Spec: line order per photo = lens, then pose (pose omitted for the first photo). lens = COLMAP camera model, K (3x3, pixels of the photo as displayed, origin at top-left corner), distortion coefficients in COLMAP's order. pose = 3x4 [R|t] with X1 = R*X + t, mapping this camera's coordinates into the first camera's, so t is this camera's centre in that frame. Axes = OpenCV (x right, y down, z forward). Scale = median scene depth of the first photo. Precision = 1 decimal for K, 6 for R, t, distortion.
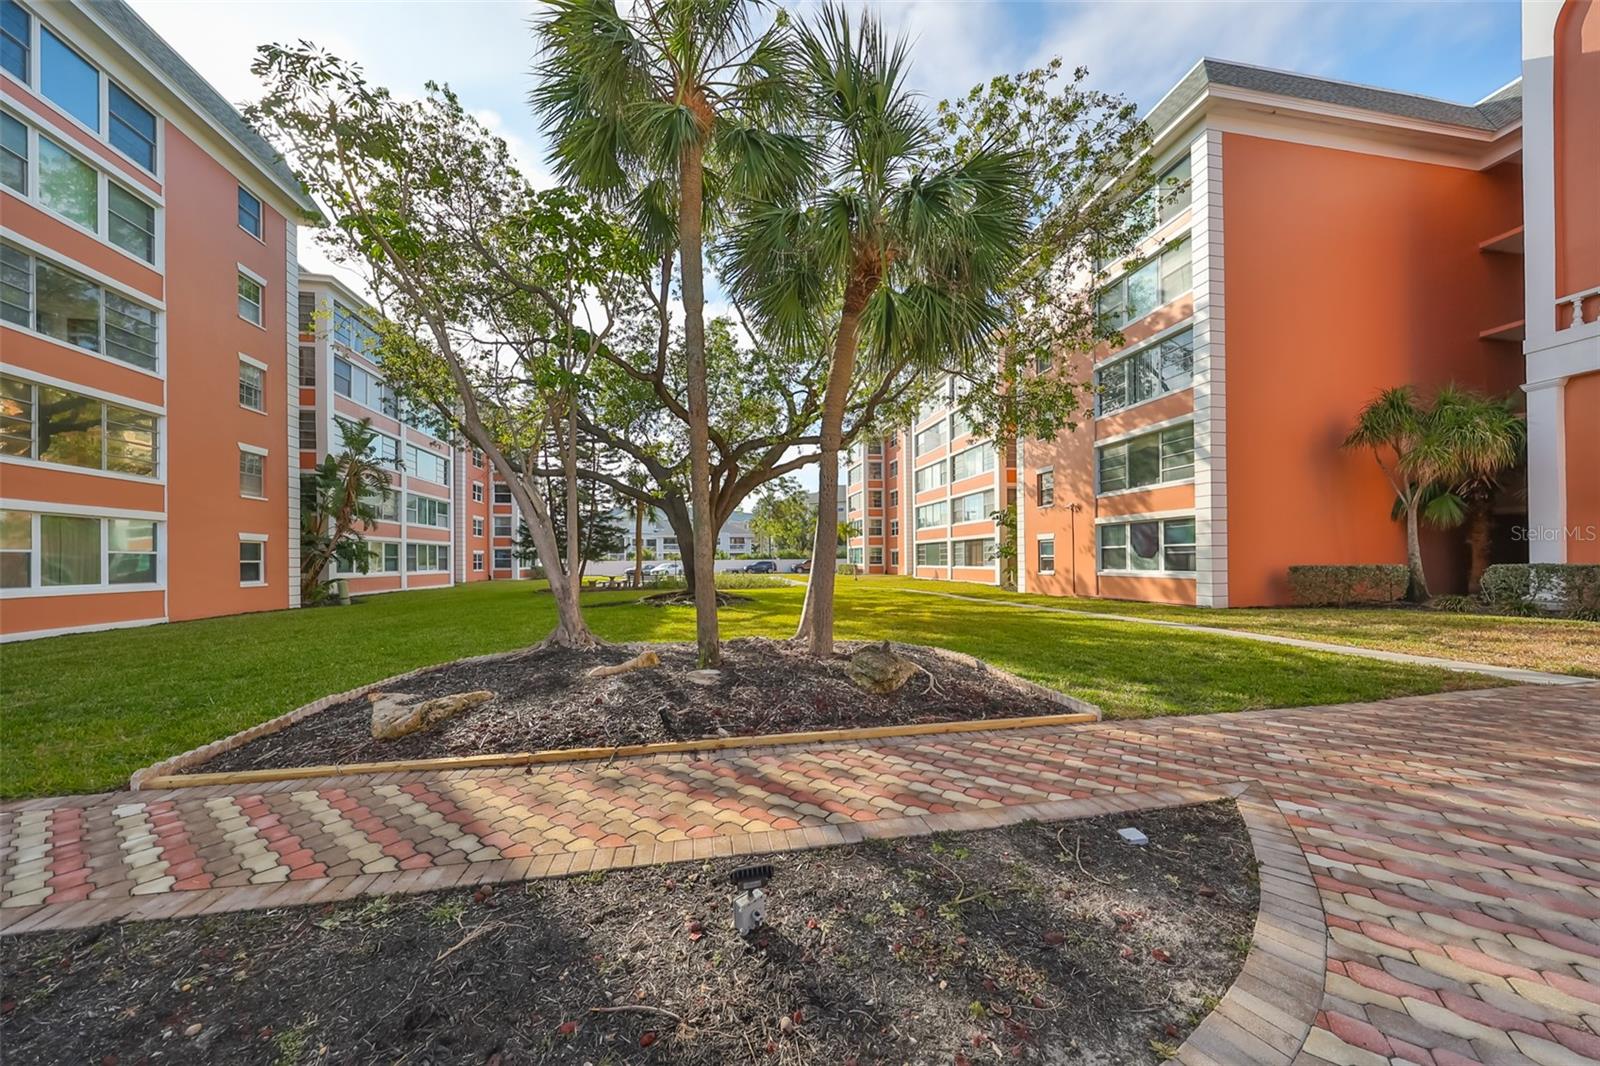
lens RADIAL K [[509.1, 0, 795.8], [0, 509.1, 556.9], [0, 0, 1]] dist [0.002075, 0.000198]
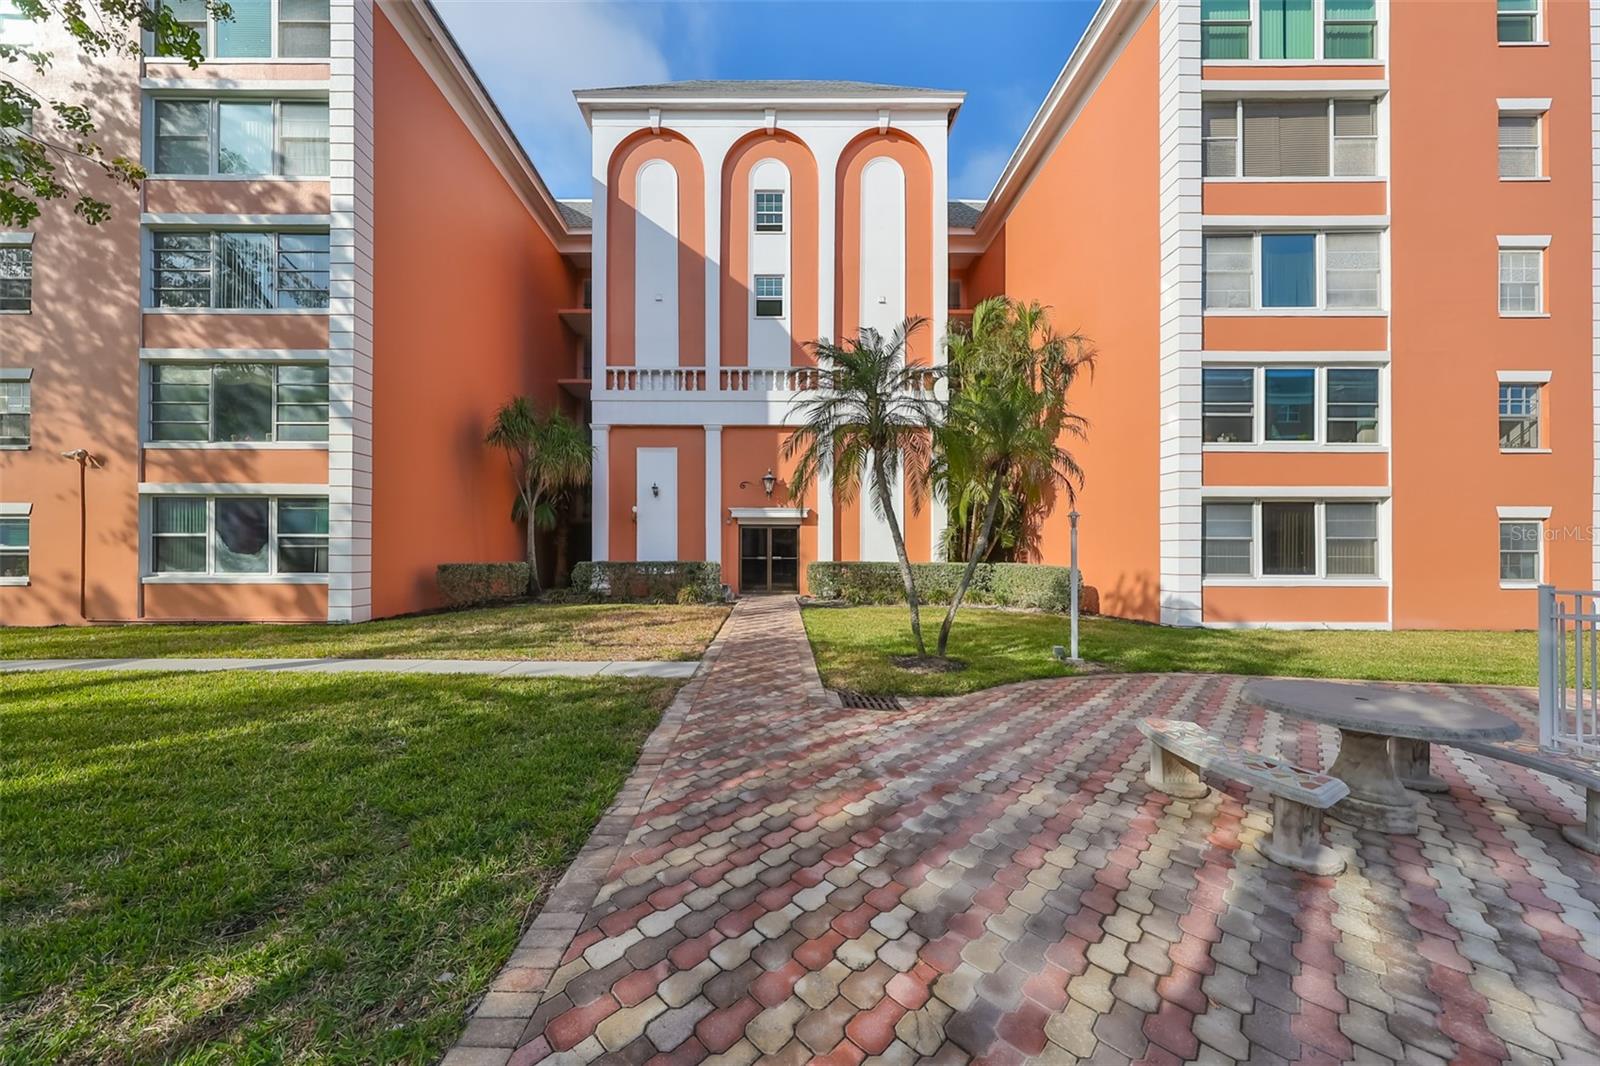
lens RADIAL K [[509.1, 0, 770.2], [0, 509.1, 550.9], [0, 0, 1]] dist [0.002075, 0.000198]
pose [[0.165596, 0.014007, 0.986094, 0.171914], [-0.010740, 0.999865, -0.012399, -0.000602], [-0.986135, -0.008537, 0.165725, 0.254043]]
